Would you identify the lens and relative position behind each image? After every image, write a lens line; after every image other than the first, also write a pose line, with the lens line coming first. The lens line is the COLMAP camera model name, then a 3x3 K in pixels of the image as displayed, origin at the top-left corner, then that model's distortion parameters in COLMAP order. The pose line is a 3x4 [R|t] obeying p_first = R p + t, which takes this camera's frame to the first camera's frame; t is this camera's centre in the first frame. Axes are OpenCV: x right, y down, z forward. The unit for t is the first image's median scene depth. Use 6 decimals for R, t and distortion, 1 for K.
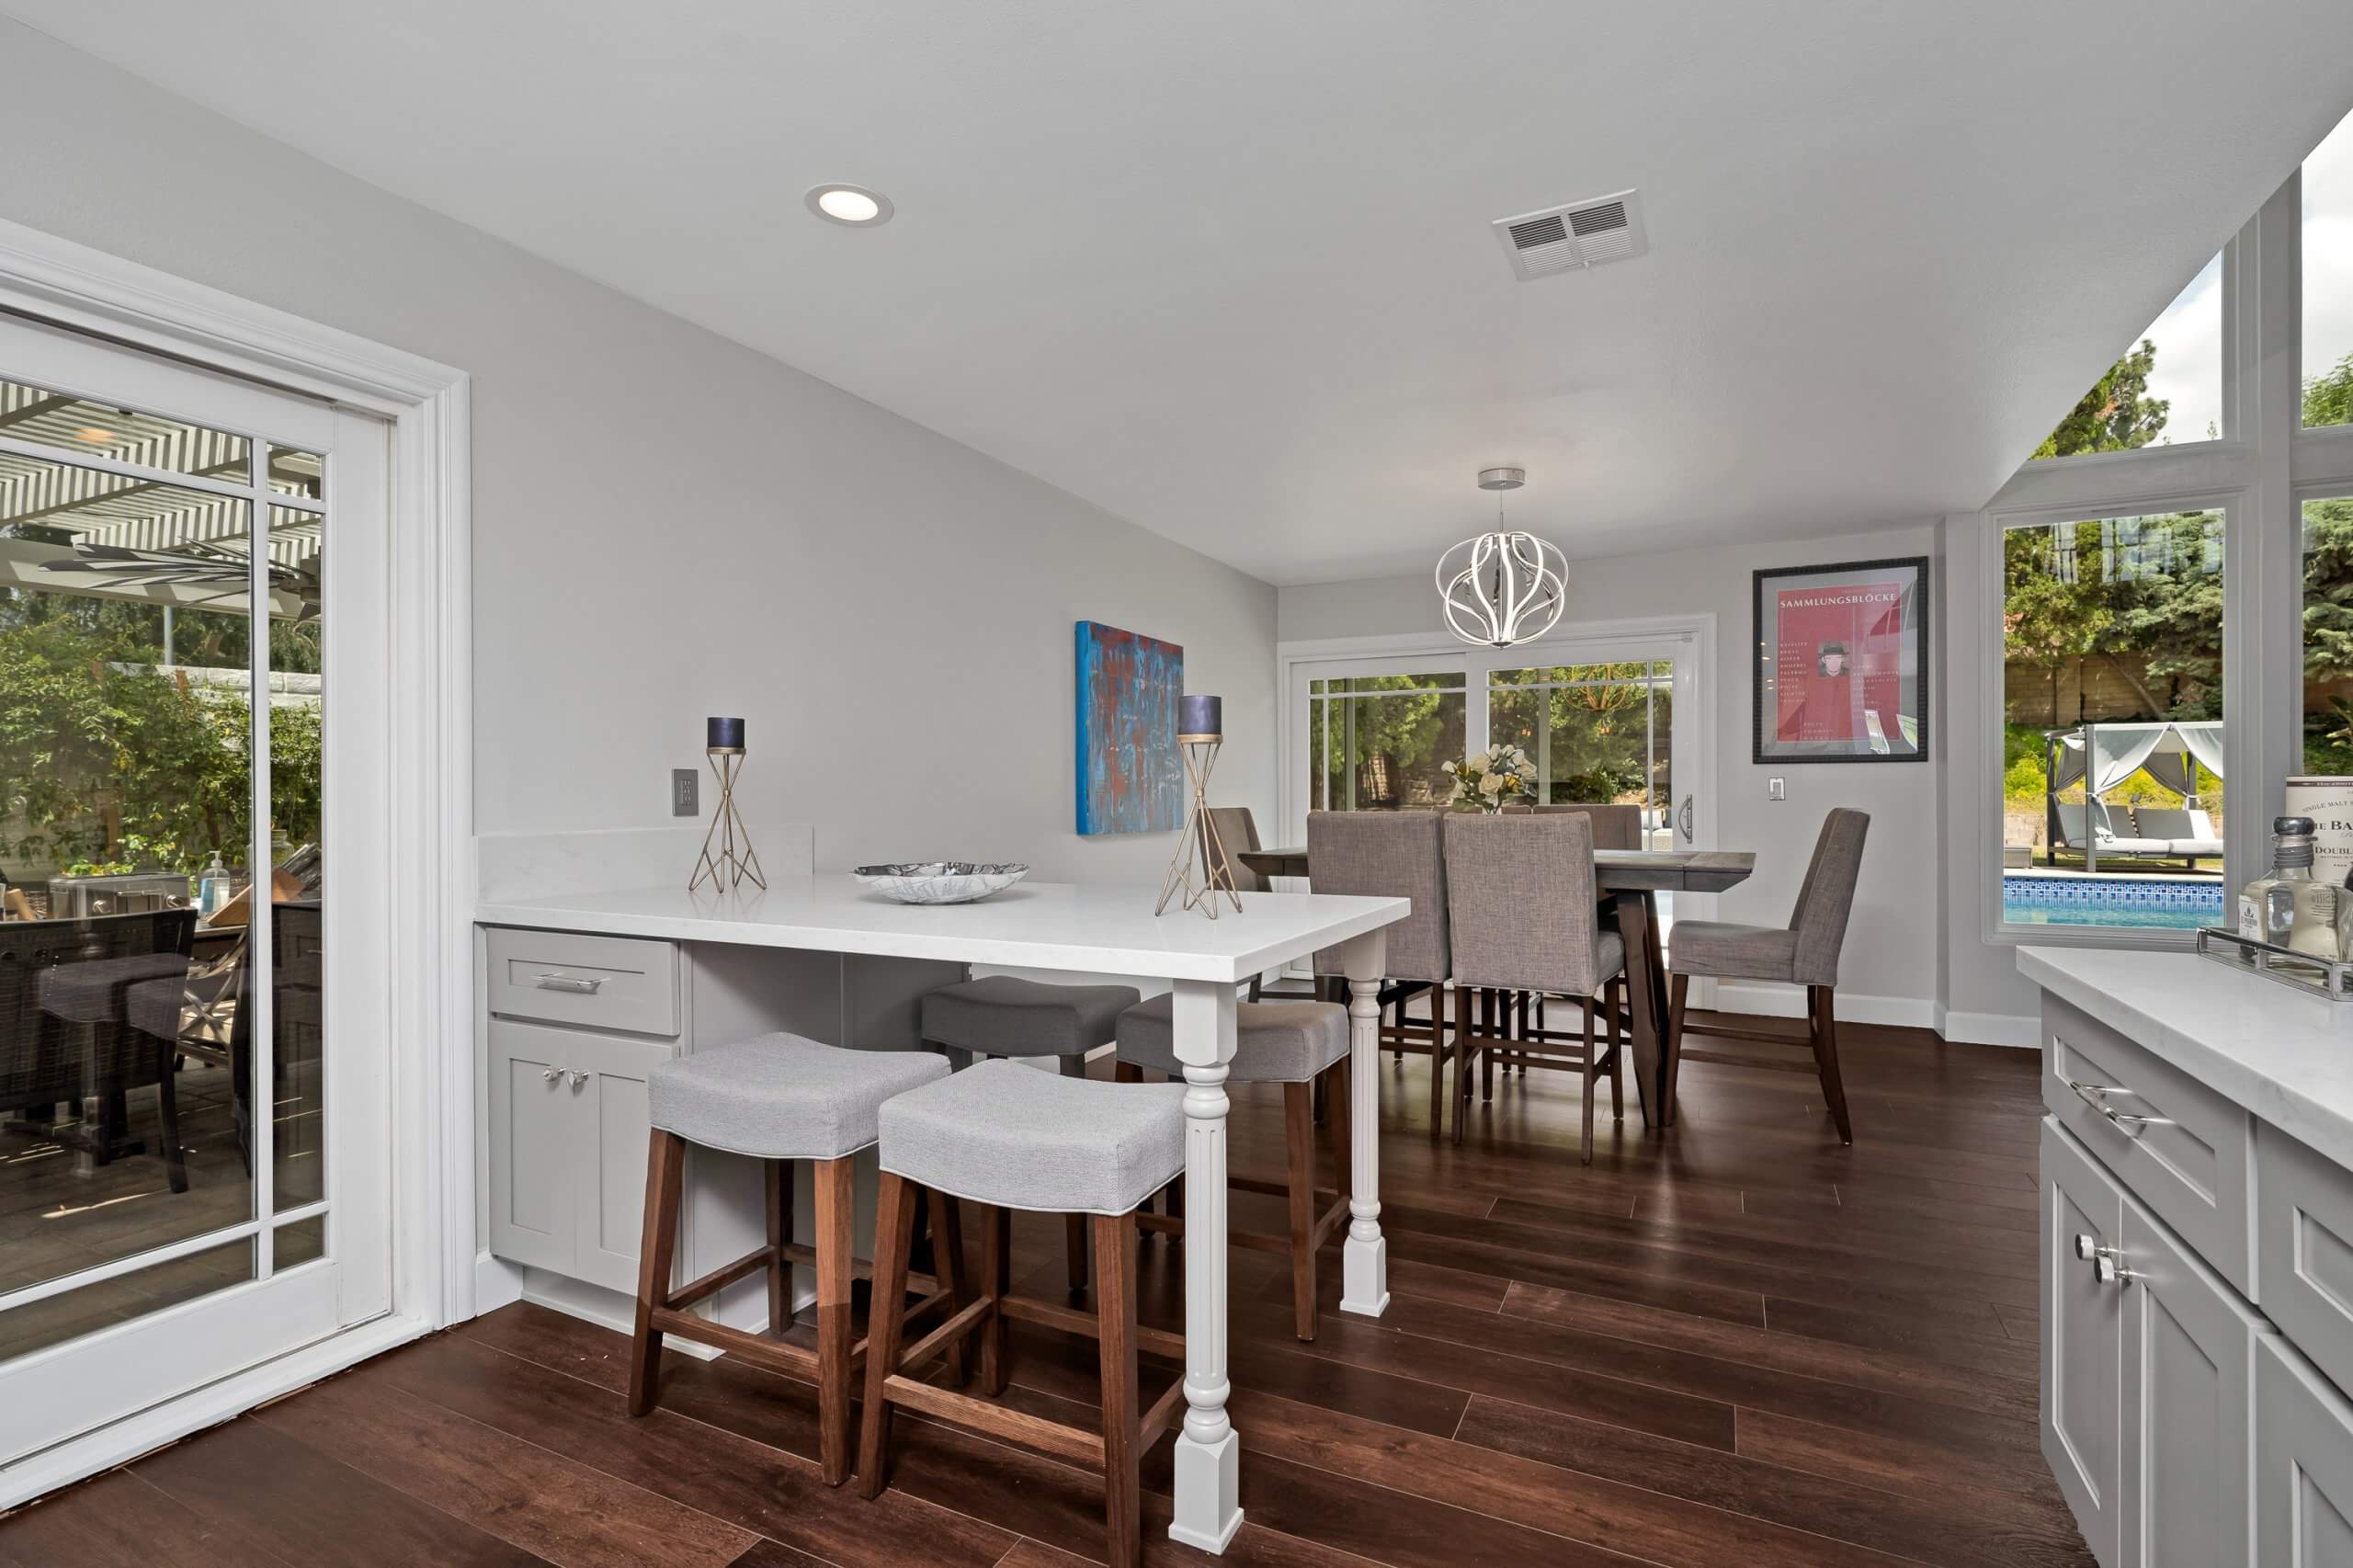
lens RADIAL K [[1095.0, 0, 1187.3], [0, 1095.0, 794.1], [0, 0, 1]] dist [-0.001215, -0.000088]
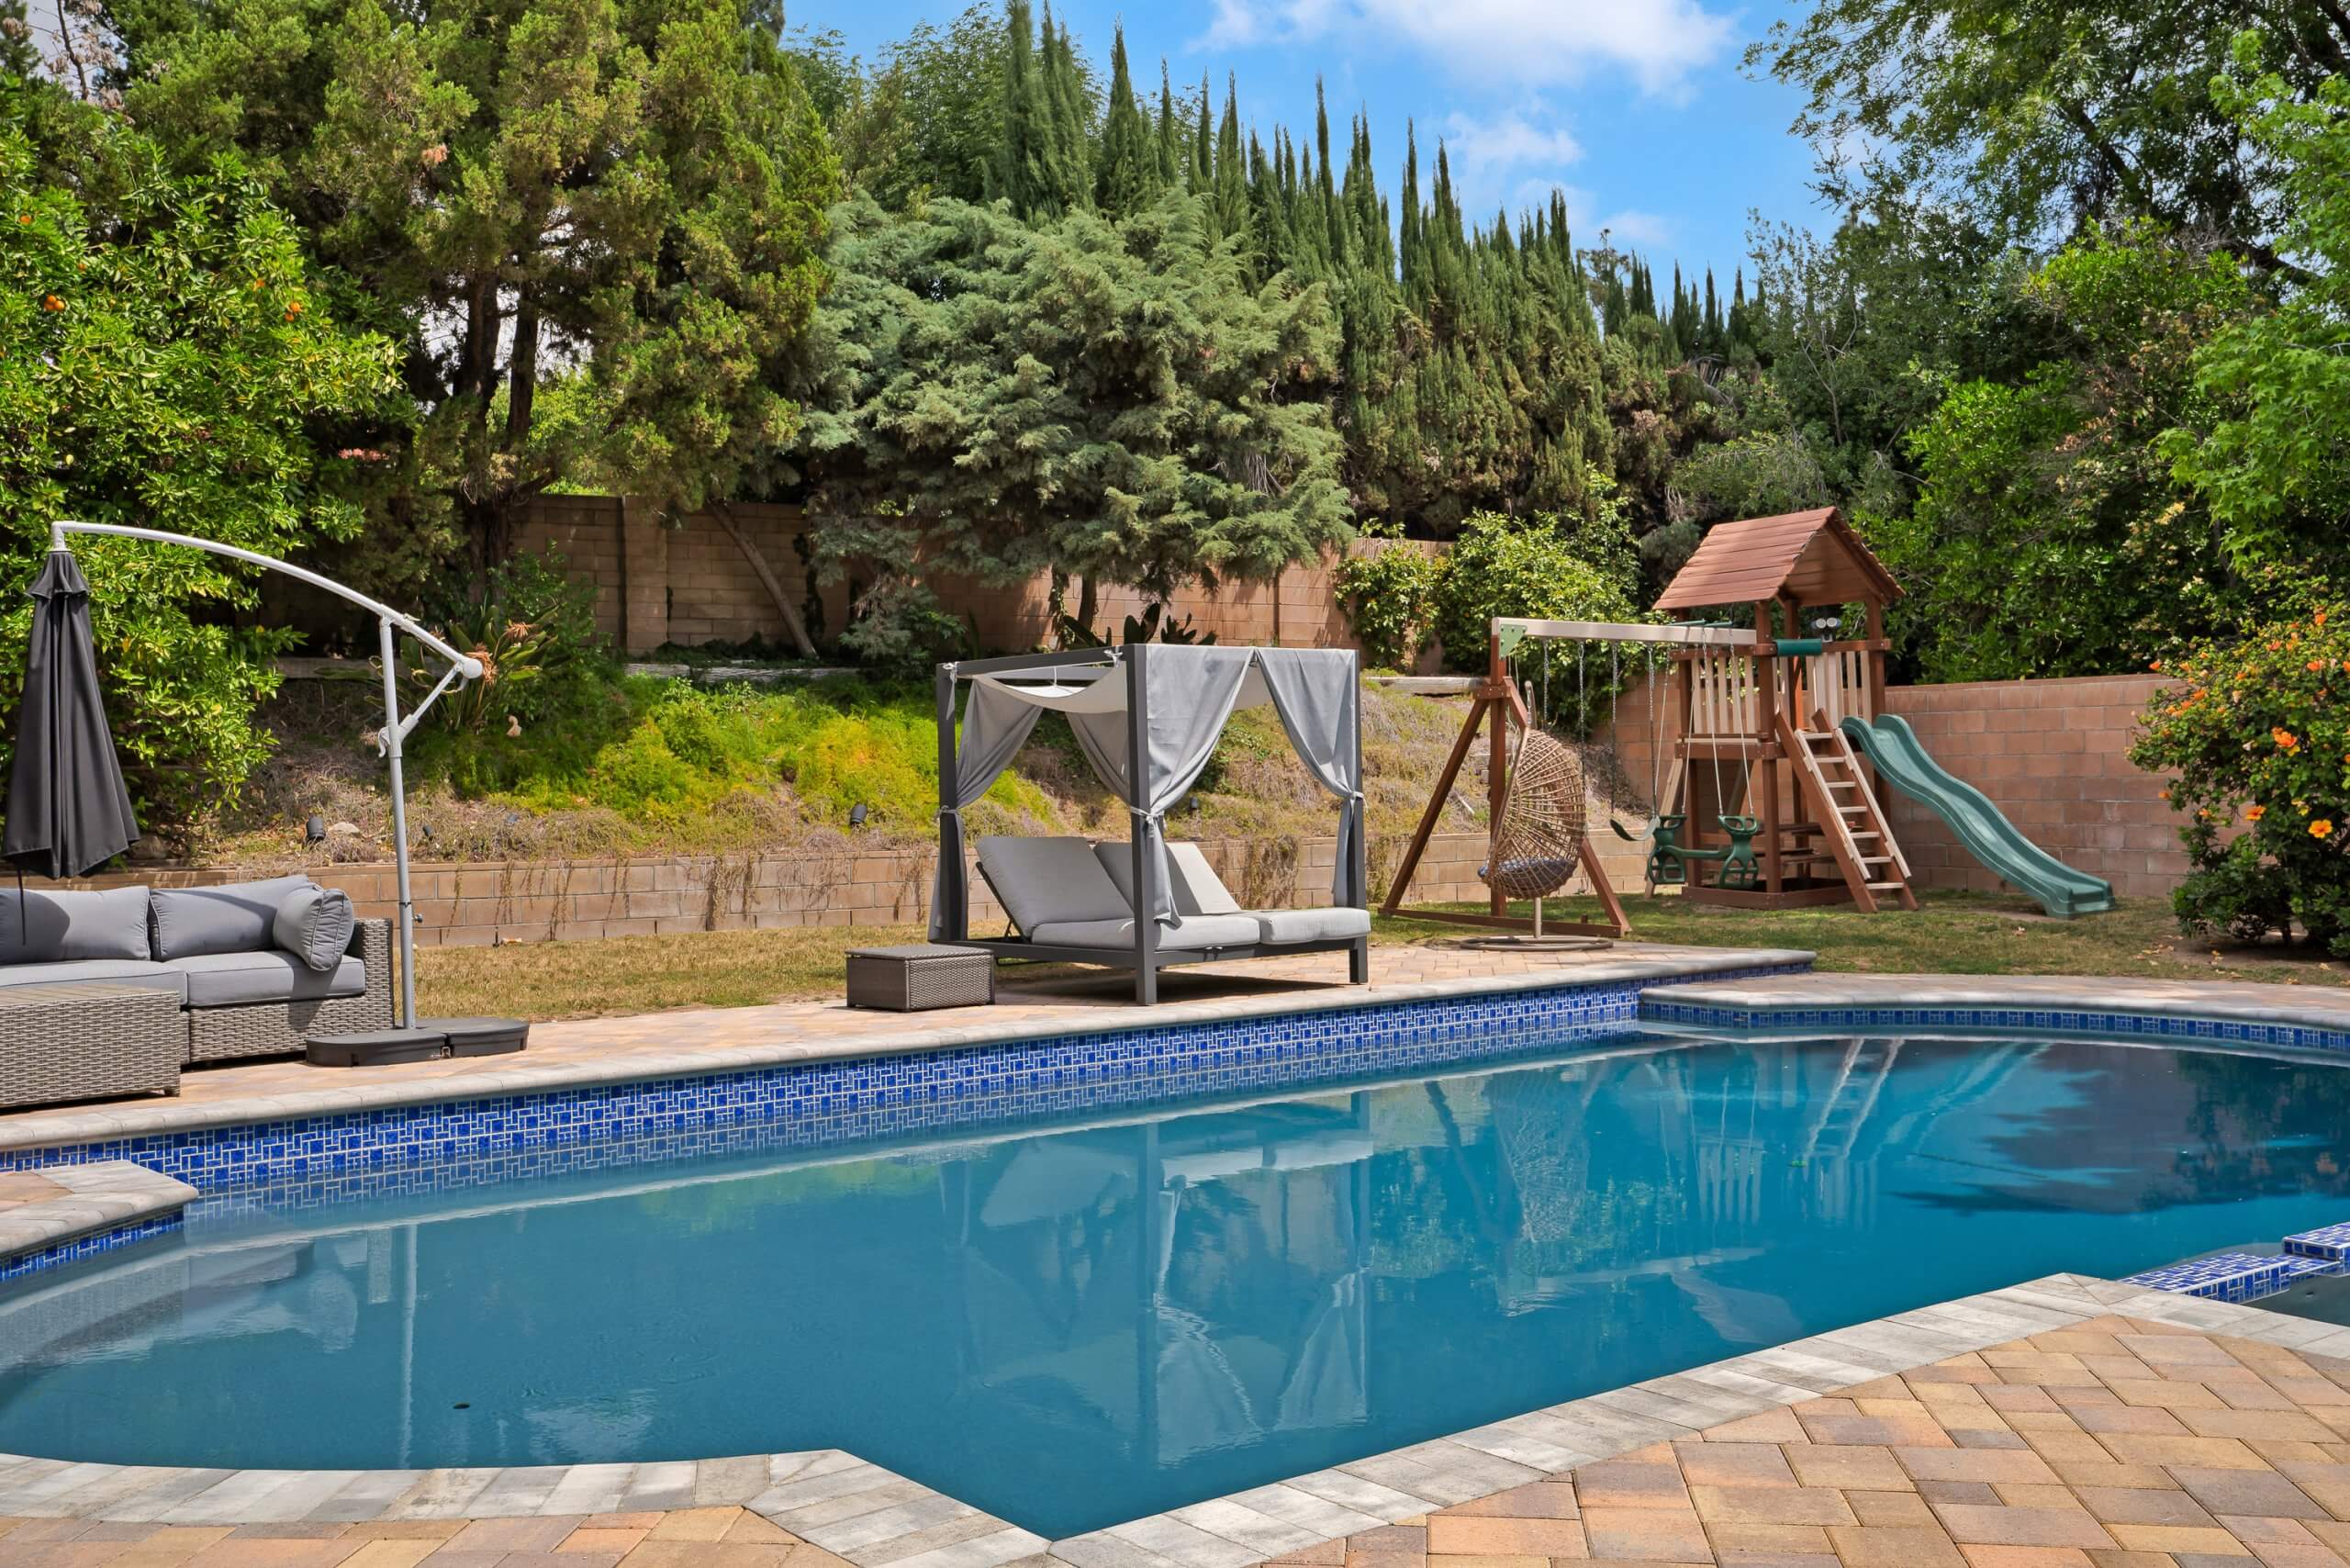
lens RADIAL K [[2296.3, 0, 1175.0], [0, 2296.3, 784.0], [0, 0, 1]] dist [0.076983, 0.004775]
pose [[0.416621, -0.004605, 0.909069, 0.171876], [0.013694, 0.999905, -0.001210, -0.029920], [-0.908977, 0.012953, 0.416644, 1.983105]]
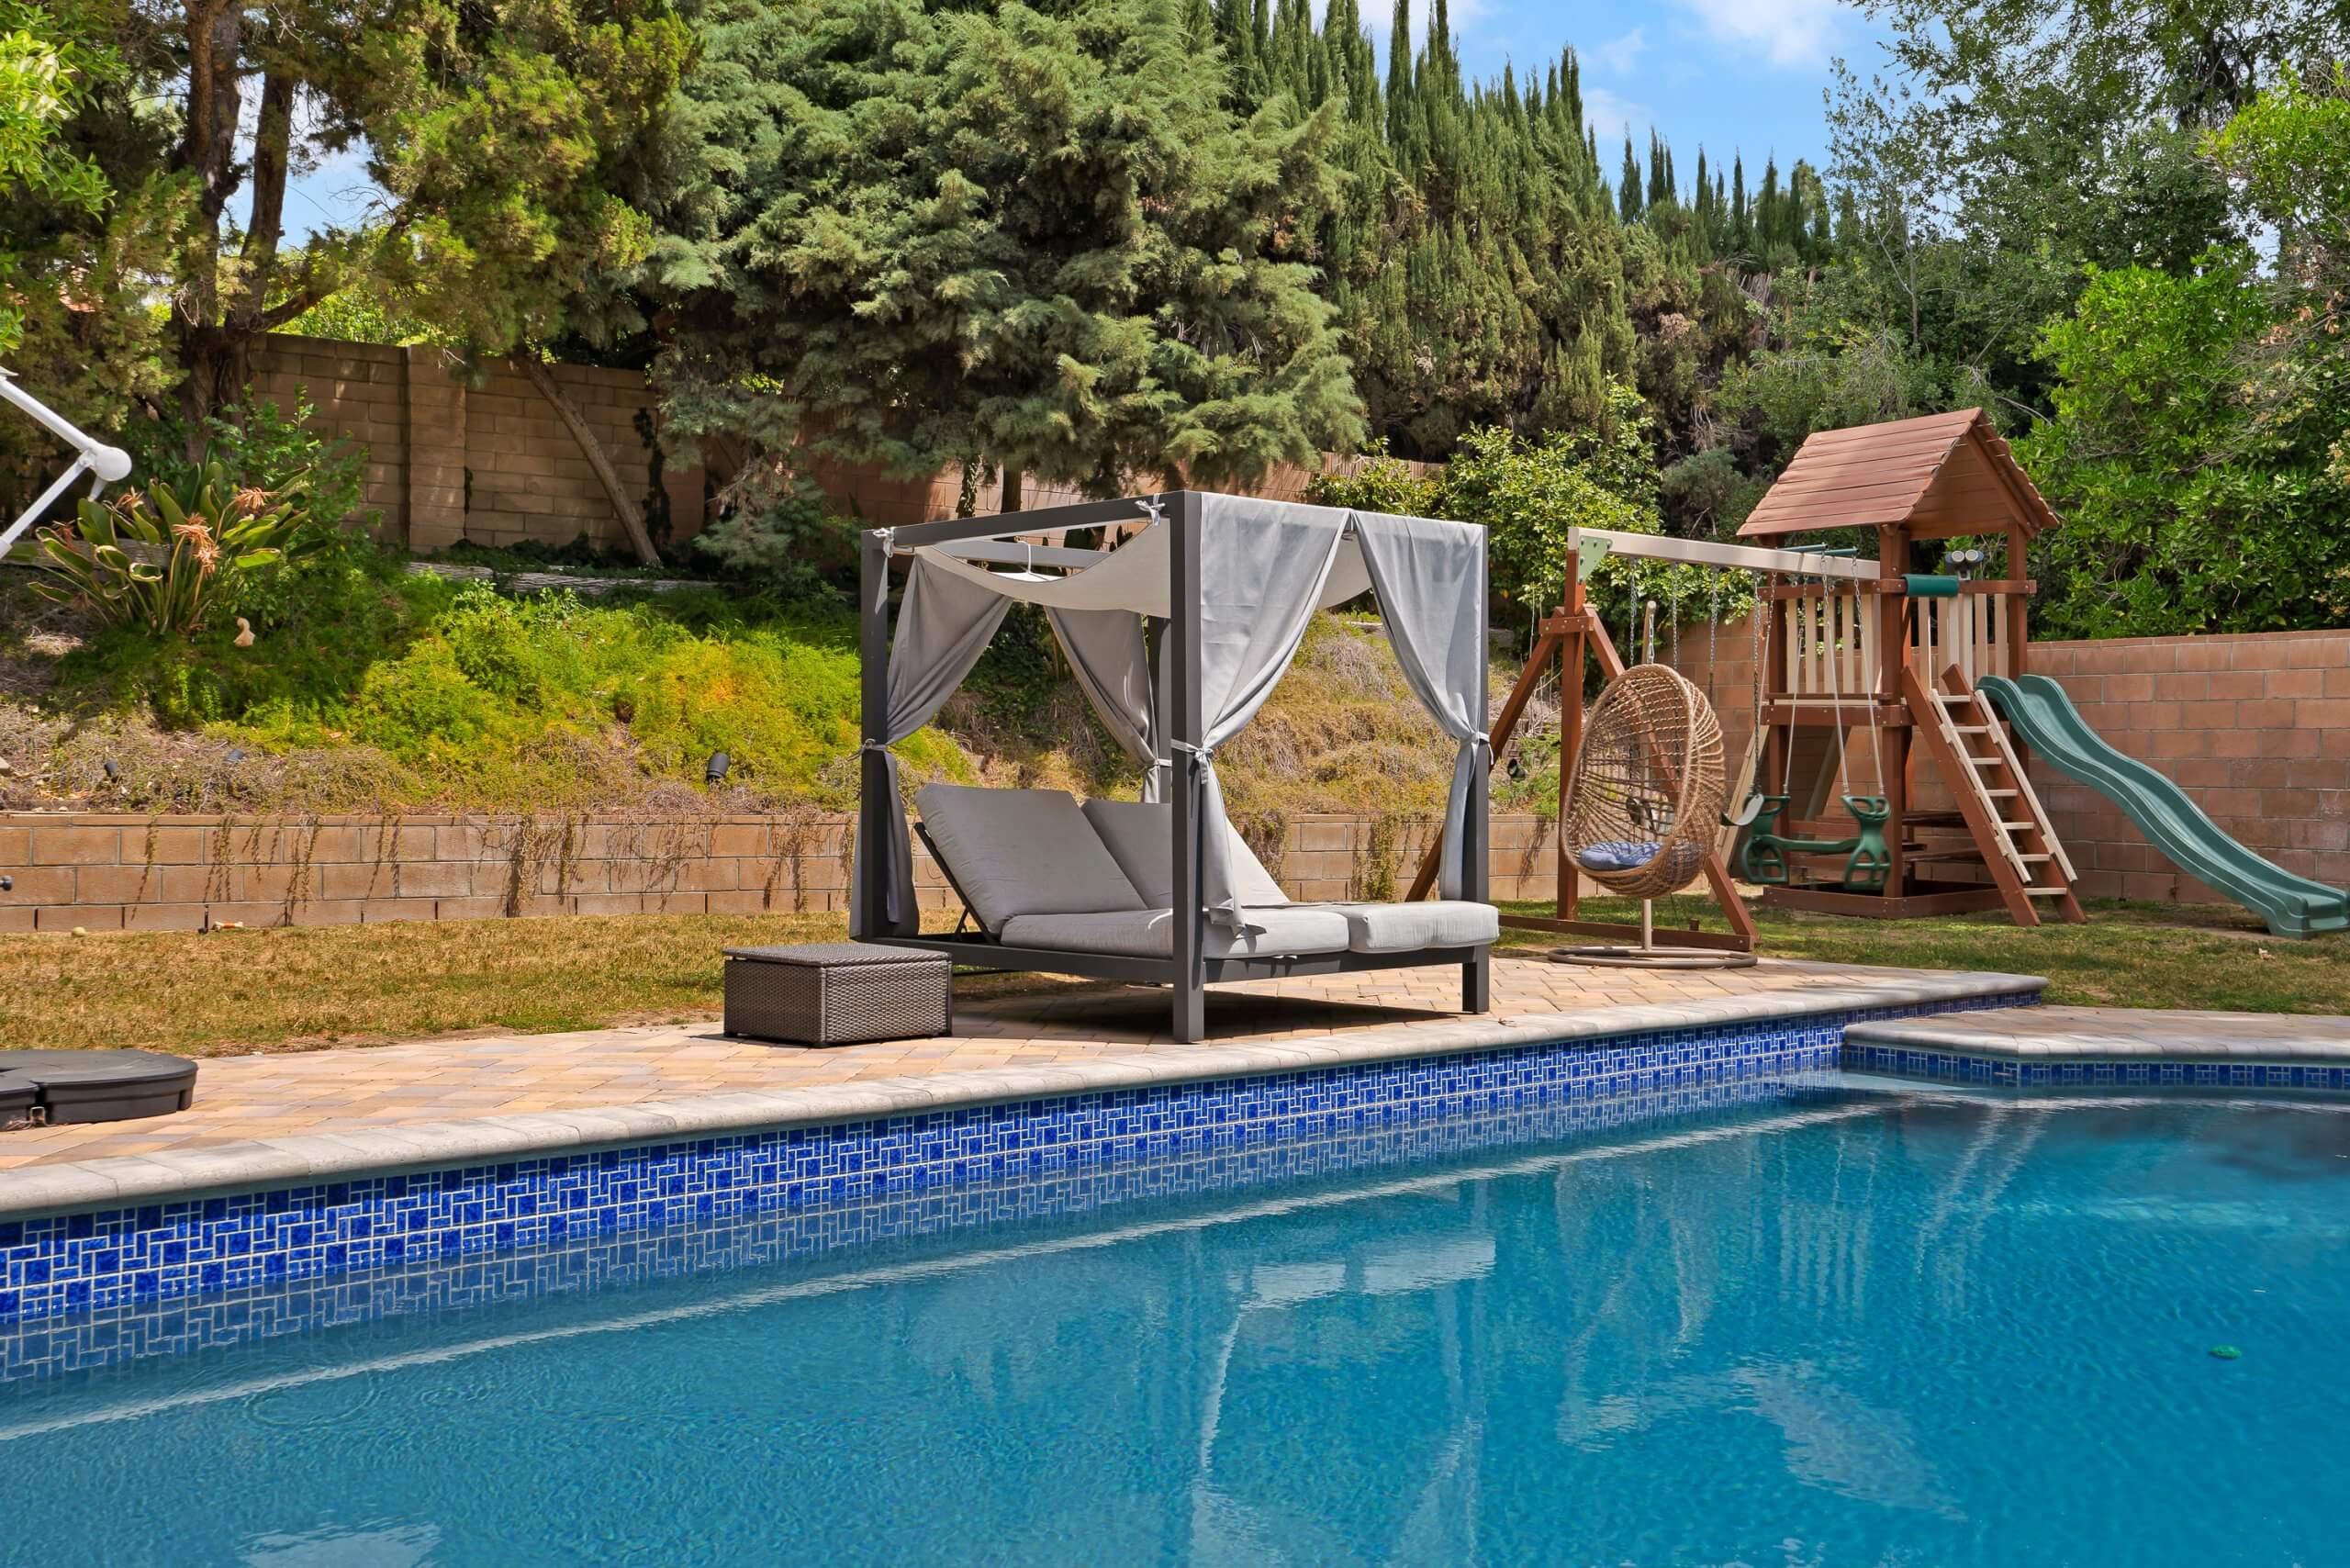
lens RADIAL K [[2391.6, 0, 1177.9], [0, 2391.6, 780.2], [0, 0, 1]] dist [0.085241, 0.012838]
pose [[0.352027, 0.004325, 0.935980, 0.874974], [-0.011293, 0.999936, -0.000373, 0.024566], [-0.935922, -0.010438, 0.352054, 2.498303]]
